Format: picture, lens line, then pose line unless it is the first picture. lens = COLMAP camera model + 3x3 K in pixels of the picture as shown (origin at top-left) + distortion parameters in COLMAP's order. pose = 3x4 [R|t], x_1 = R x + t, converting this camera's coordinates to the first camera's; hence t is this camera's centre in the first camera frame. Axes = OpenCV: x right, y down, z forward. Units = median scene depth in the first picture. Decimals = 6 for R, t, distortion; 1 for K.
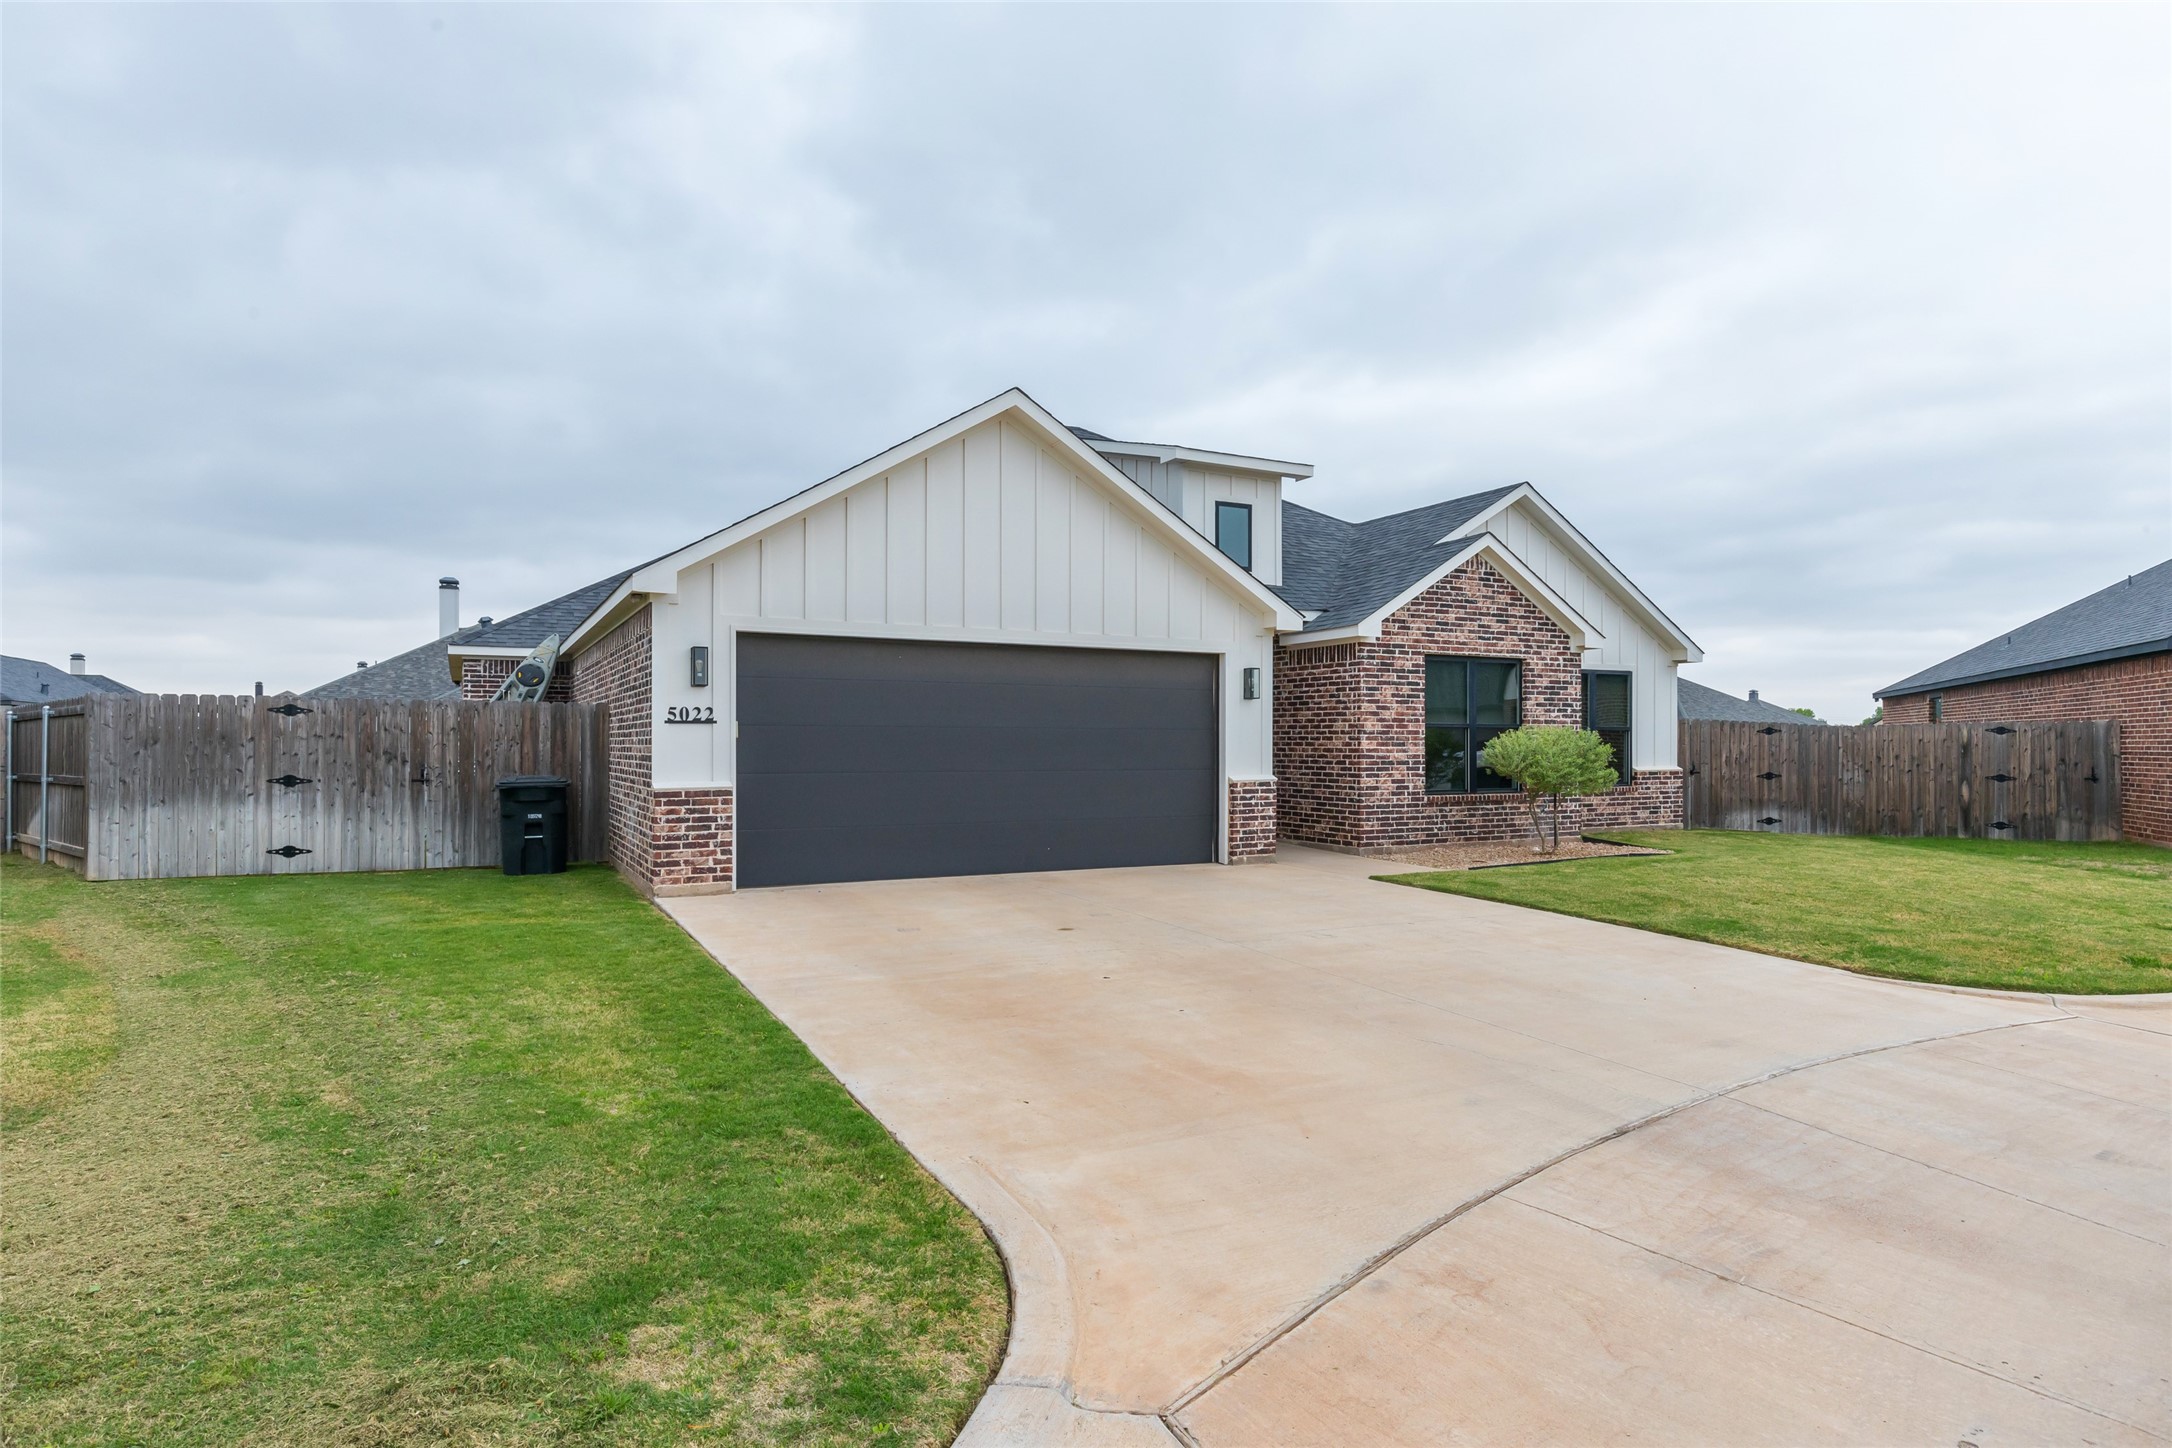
lens RADIAL K [[1292.3, 0, 1093.7], [0, 1292.3, 727.7], [0, 0, 1]] dist [-0.003393, -0.000087]
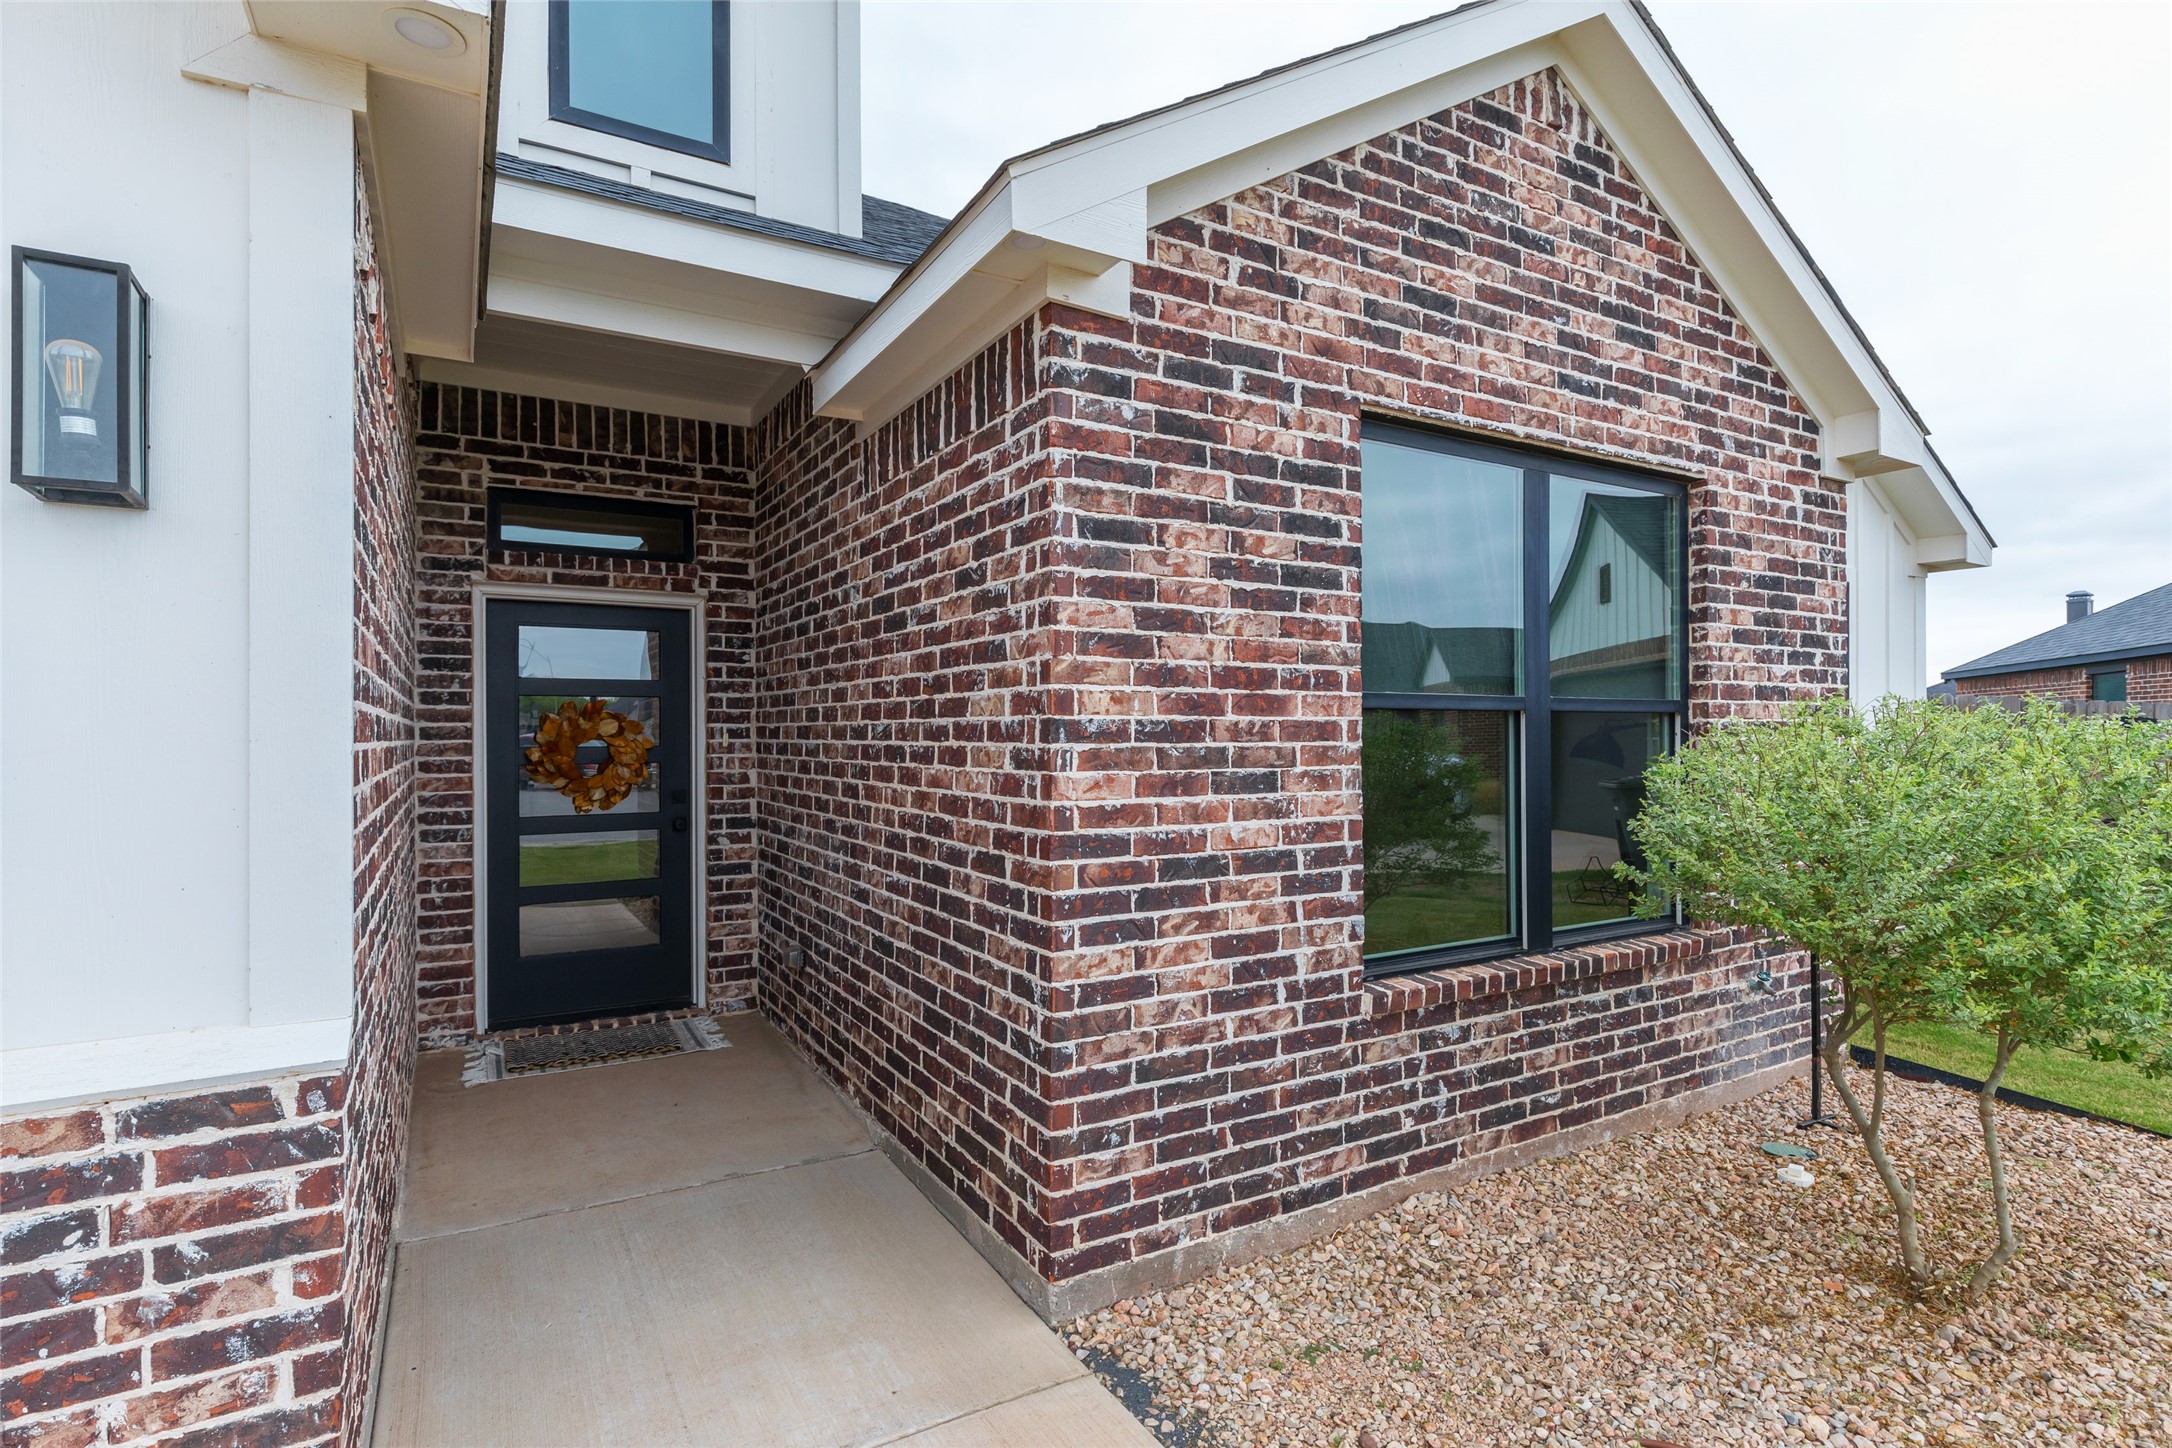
lens RADIAL K [[1056.7, 0, 1073.6], [0, 1056.7, 727.0], [0, 0, 1]] dist [0.002675, 0.000216]
pose [[0.999726, -0.005907, -0.022649, 0.208179], [0.005959, 0.999980, 0.002216, 0.002286], [0.022636, -0.002350, 0.999741, 0.805619]]
